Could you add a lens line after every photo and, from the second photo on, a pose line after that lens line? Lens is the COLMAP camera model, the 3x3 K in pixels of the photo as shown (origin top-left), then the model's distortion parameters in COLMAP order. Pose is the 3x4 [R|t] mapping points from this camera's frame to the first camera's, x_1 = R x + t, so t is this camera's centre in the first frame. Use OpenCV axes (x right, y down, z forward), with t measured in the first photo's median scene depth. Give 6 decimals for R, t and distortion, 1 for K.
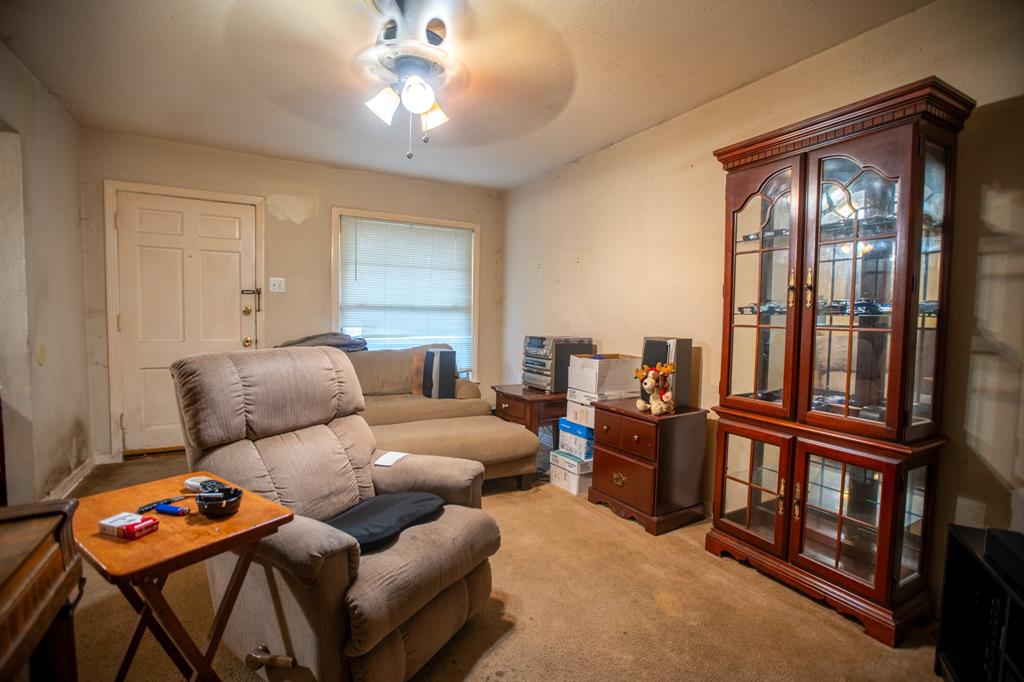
lens RADIAL K [[464.0, 0, 512.0], [0, 464.0, 341.0], [0, 0, 1]] dist [-0.051934, 0.000251]
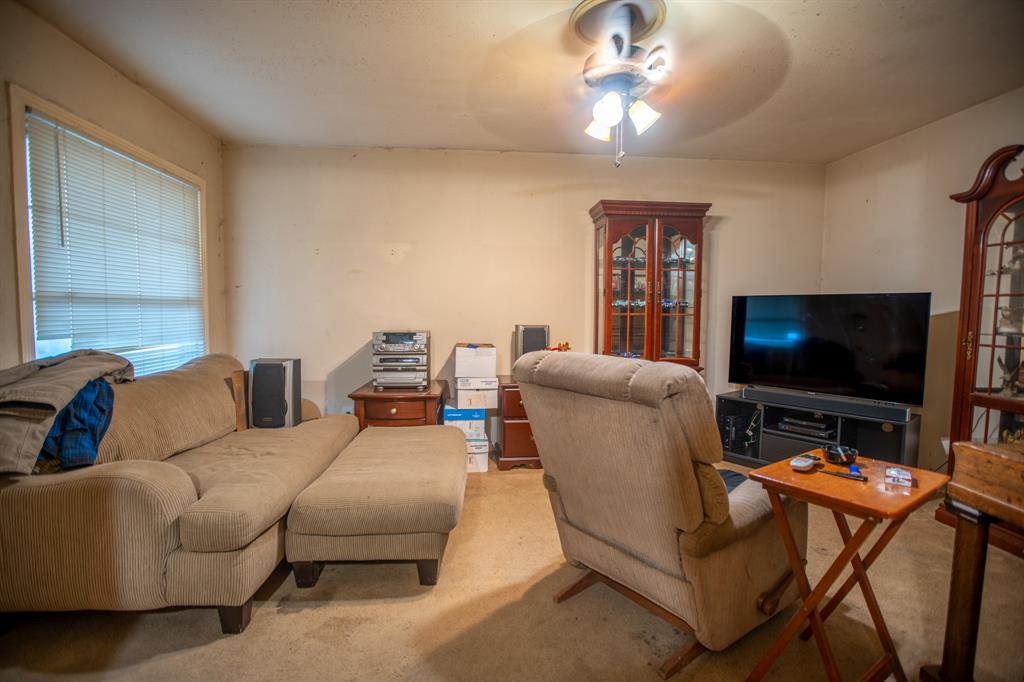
lens RADIAL K [[464.0, 0, 512.0], [0, 464.0, 341.0], [0, 0, 1]] dist [-0.051934, 0.000251]
pose [[0.397273, -0.073677, 0.914738, -0.724207], [0.057102, 0.996825, 0.055489, -0.030895], [-0.915922, 0.030189, 0.400219, 0.432209]]
